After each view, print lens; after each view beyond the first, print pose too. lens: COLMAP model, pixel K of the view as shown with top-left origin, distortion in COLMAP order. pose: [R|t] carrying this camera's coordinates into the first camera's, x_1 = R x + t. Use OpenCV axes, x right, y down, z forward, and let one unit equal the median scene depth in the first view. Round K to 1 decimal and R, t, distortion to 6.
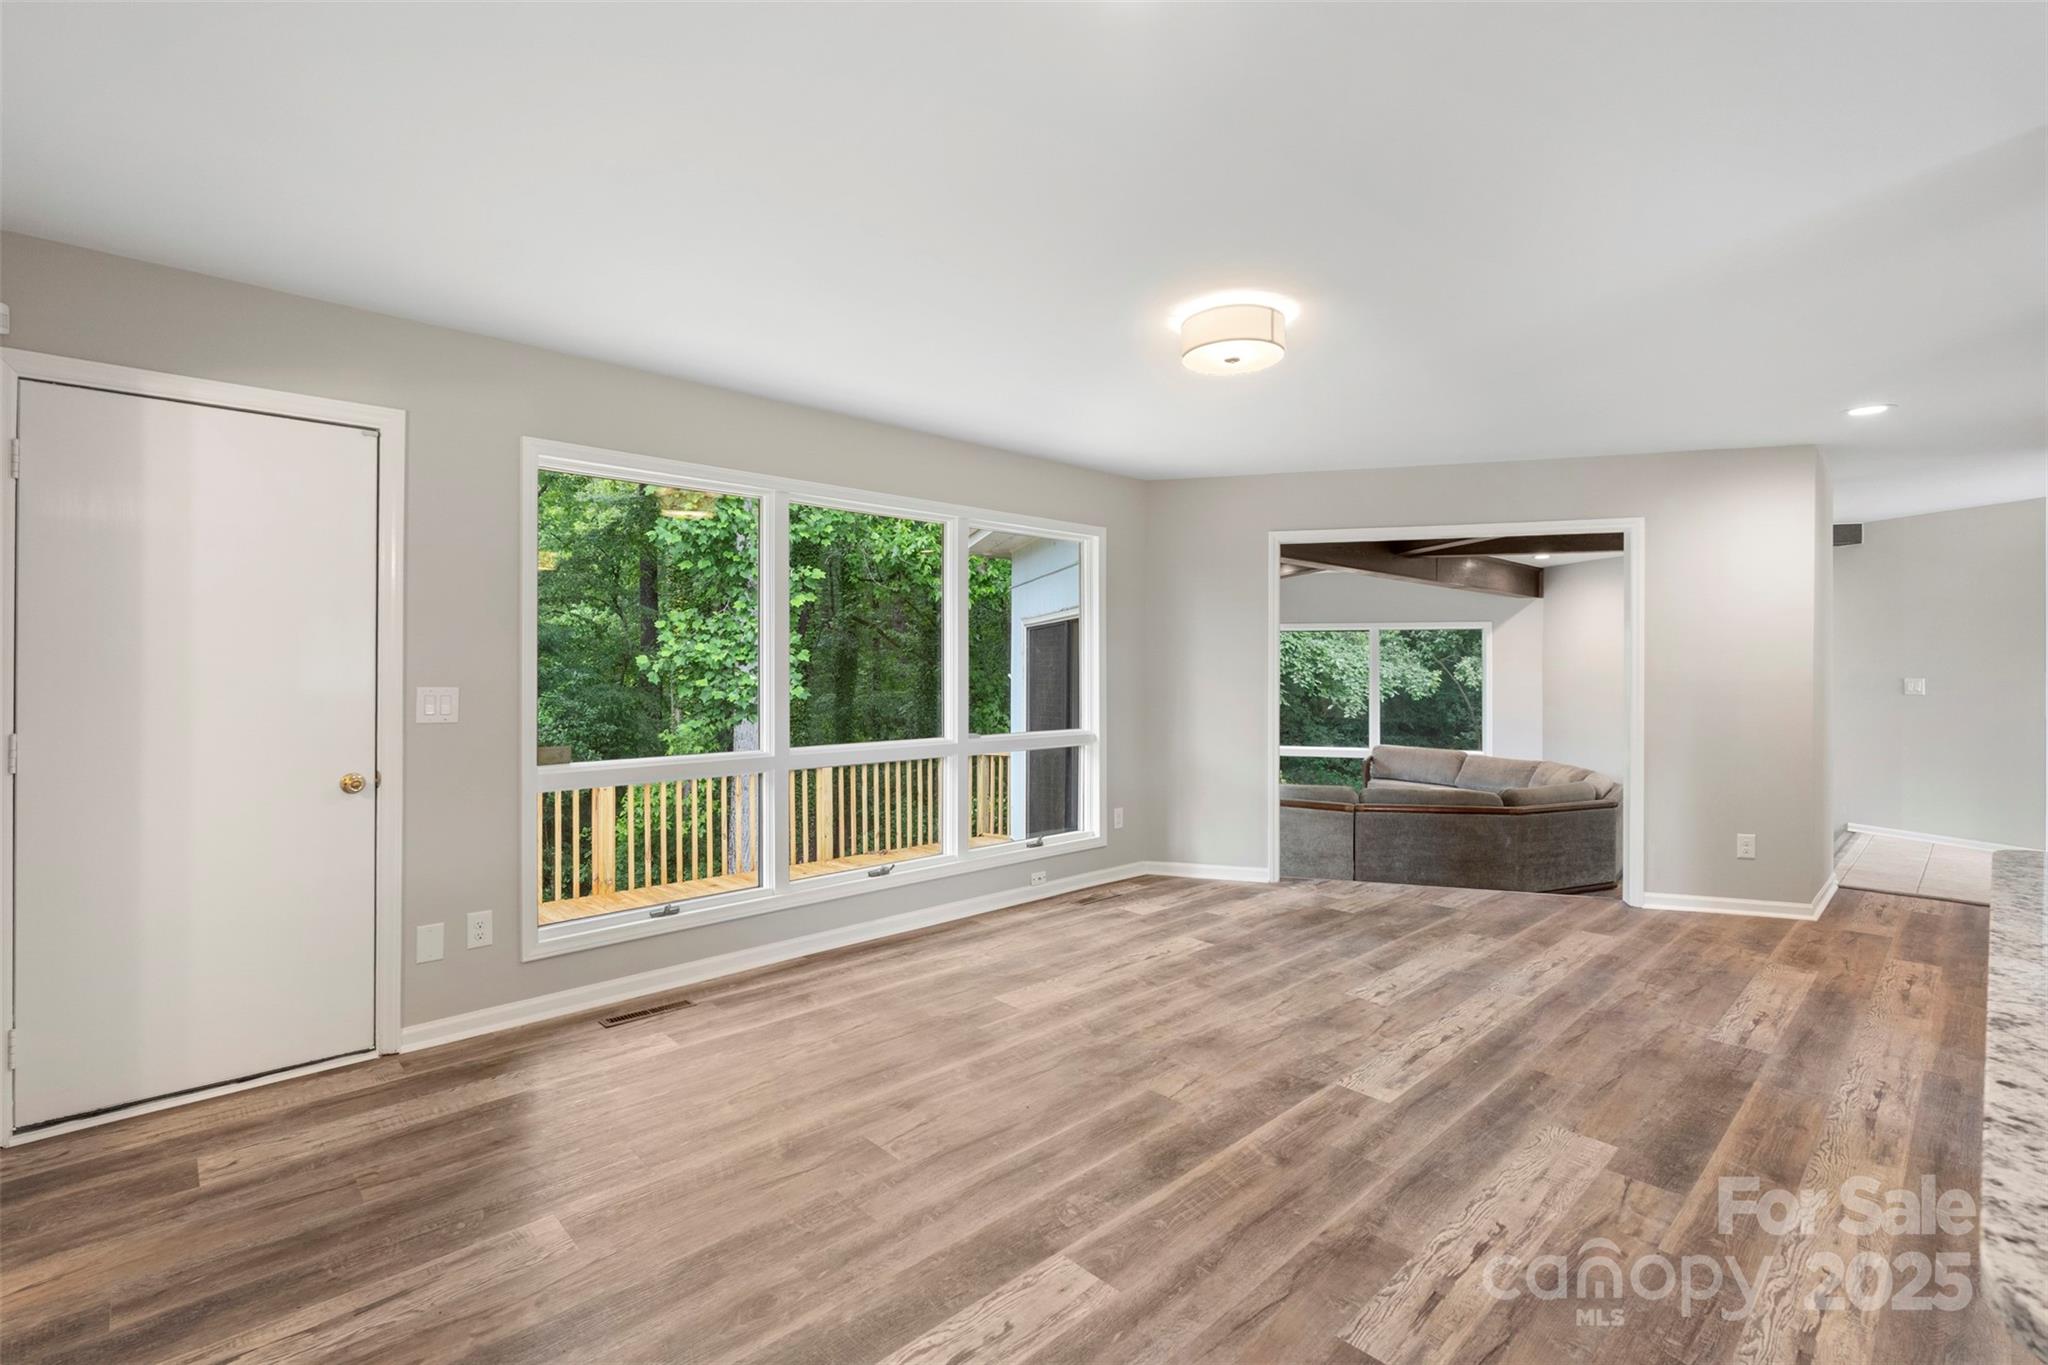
lens RADIAL K [[926.4, 0, 1023.5], [0, 926.4, 655.9], [0, 0, 1]] dist [-0.002351, -0.000315]
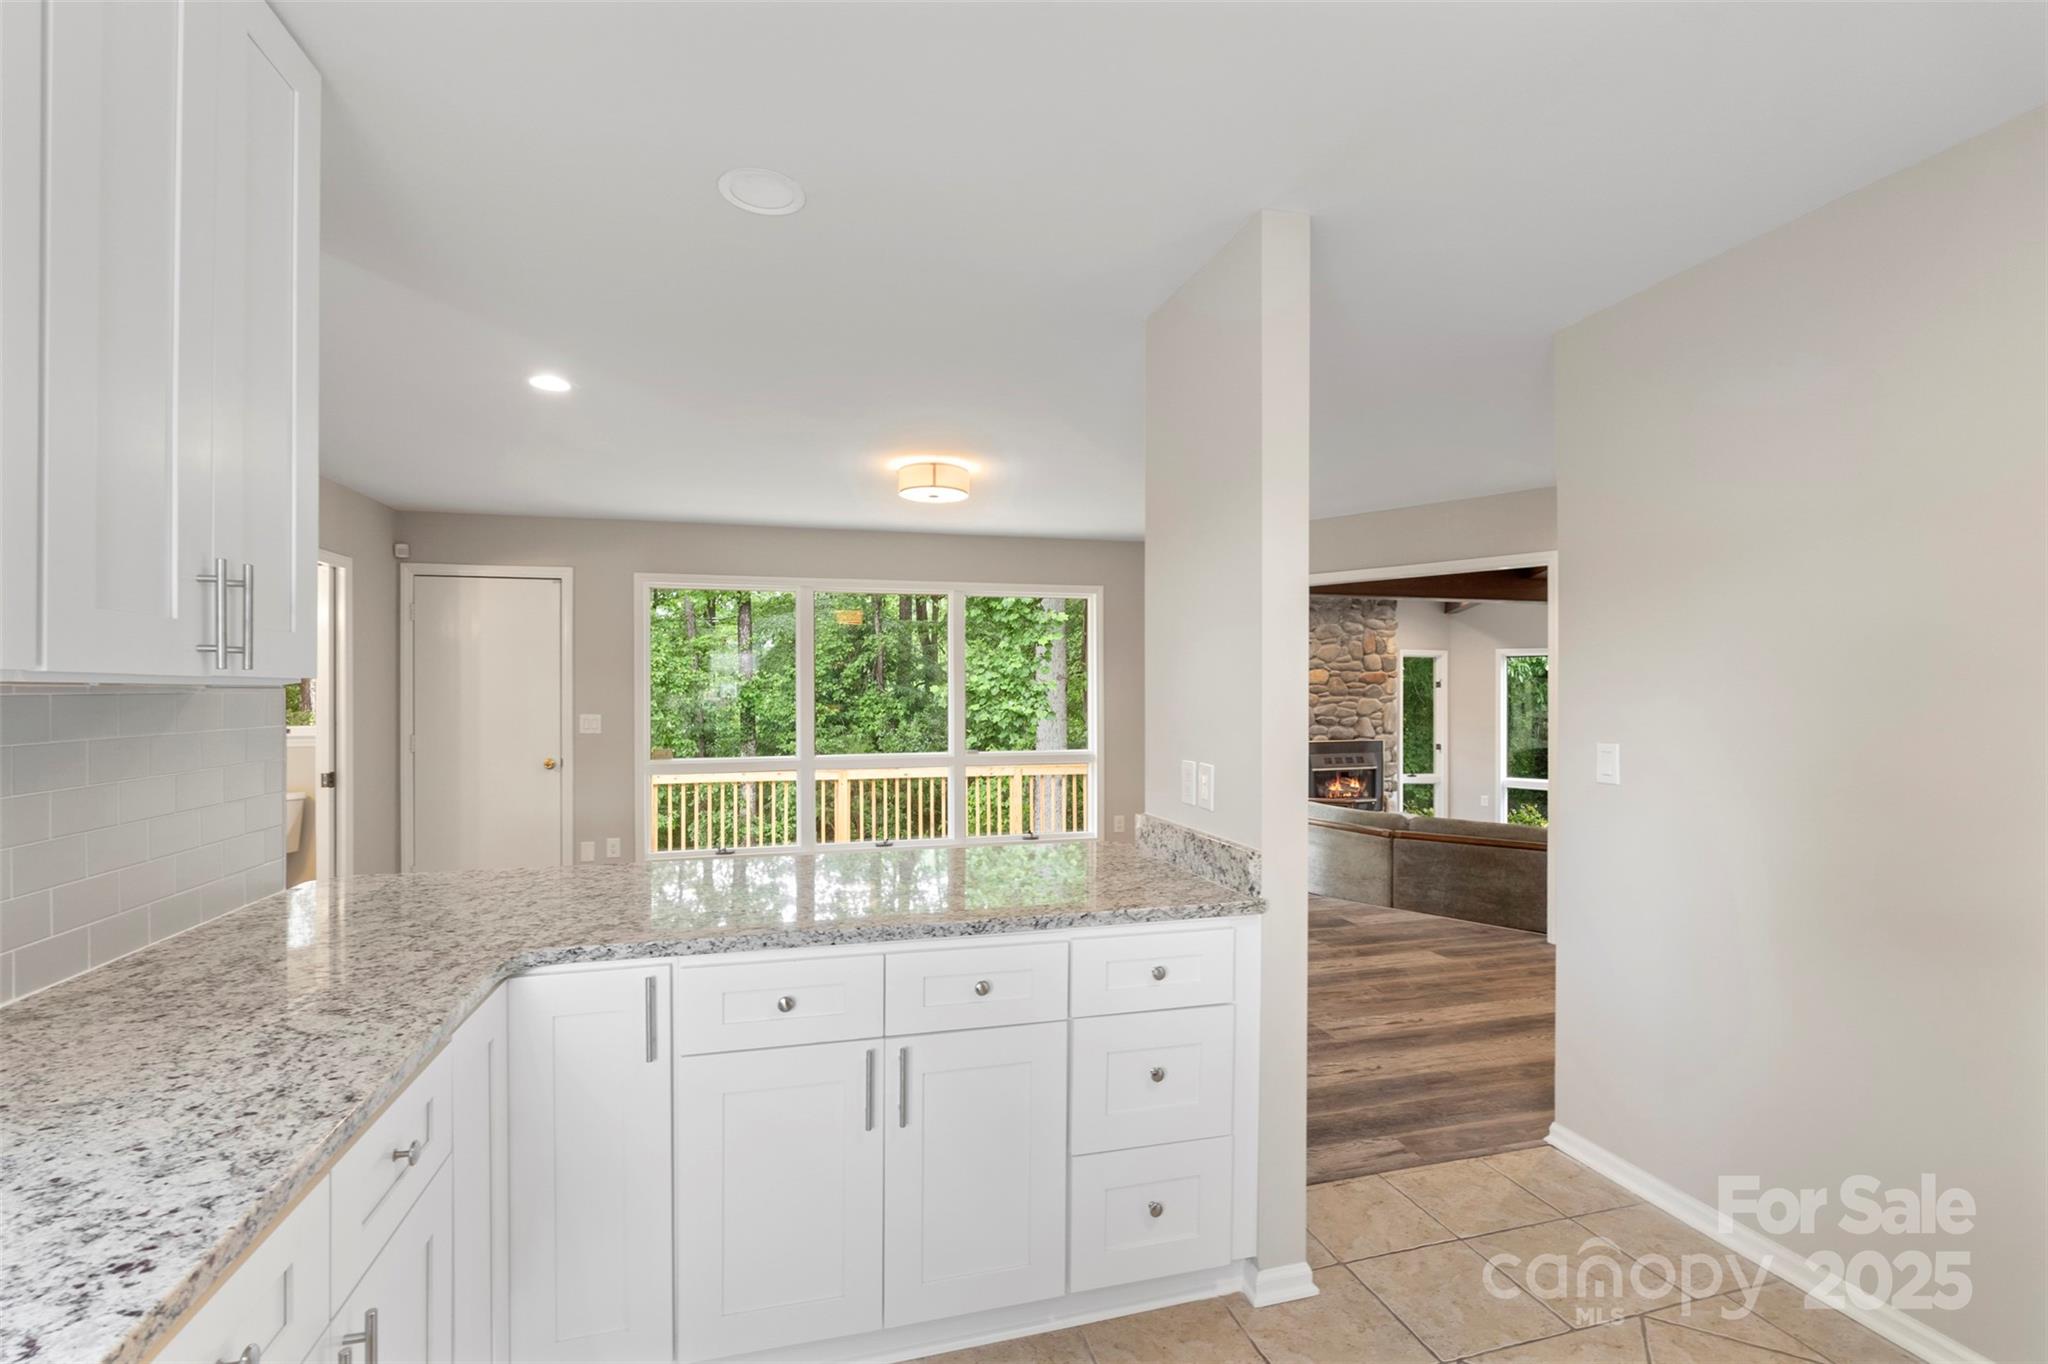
lens RADIAL K [[909.3, 0, 1029.6], [0, 909.3, 690.6], [0, 0, 1]] dist [-0.002228, 0.000000]
pose [[0.884094, -0.002122, -0.467304, 0.975072], [0.009047, 0.999880, 0.012576, -0.028110], [0.467221, -0.015346, 0.884007, -0.188621]]
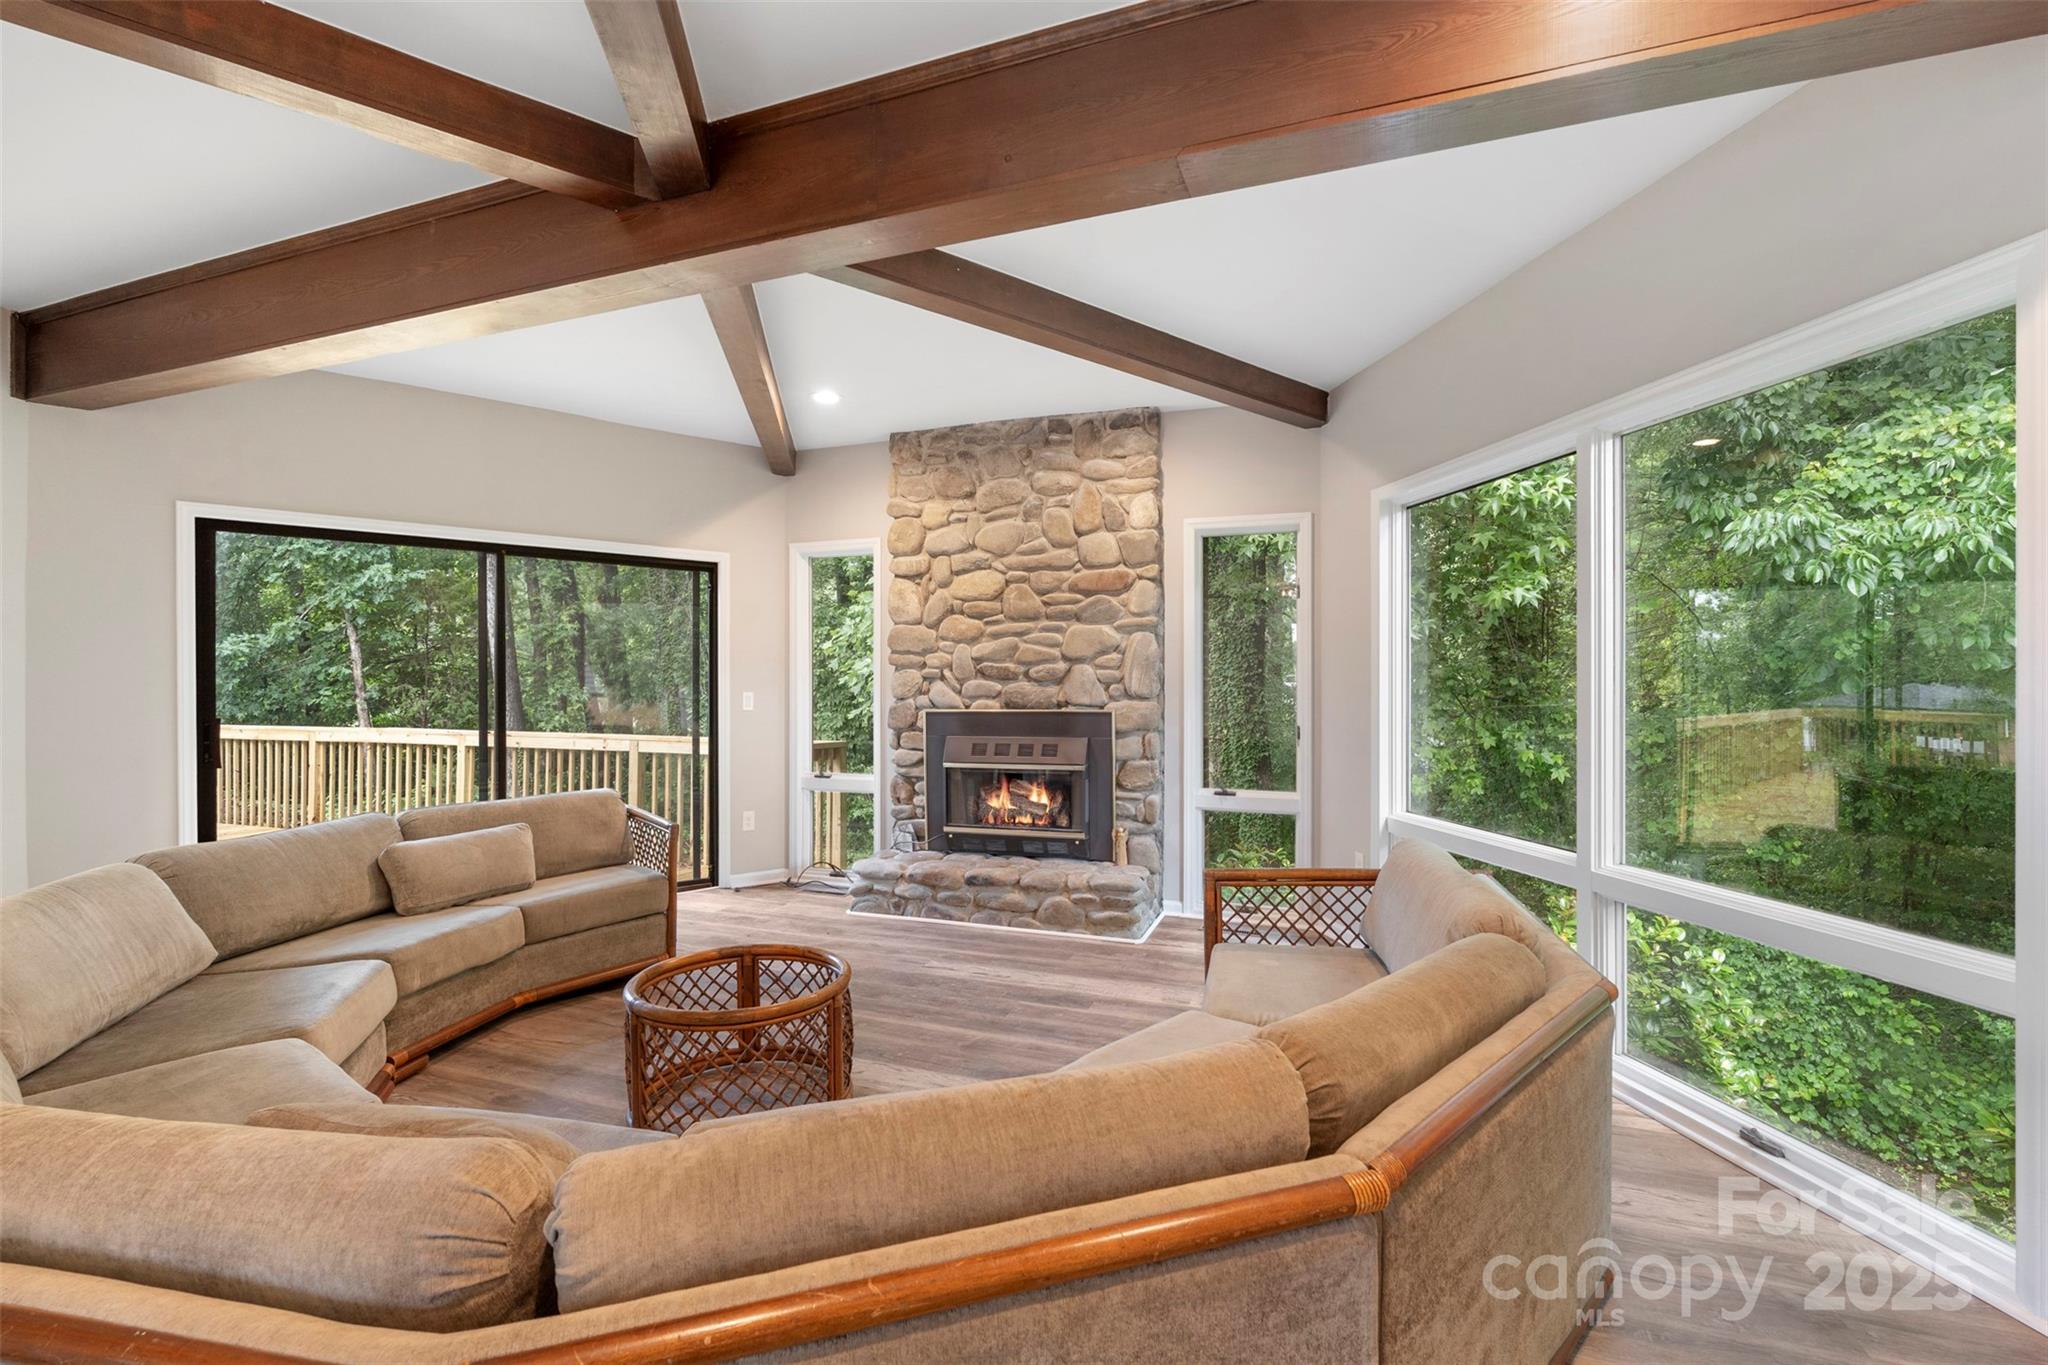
lens RADIAL K [[915.2, 0, 1030.7], [0, 915.2, 684.3], [0, 0, 1]] dist [-0.004409, -0.000494]
pose [[0.439124, -0.001637, -0.898425, 1.913526], [0.015580, 0.999862, 0.005794, 0.145677], [0.898291, -0.016541, 0.439089, 2.501071]]
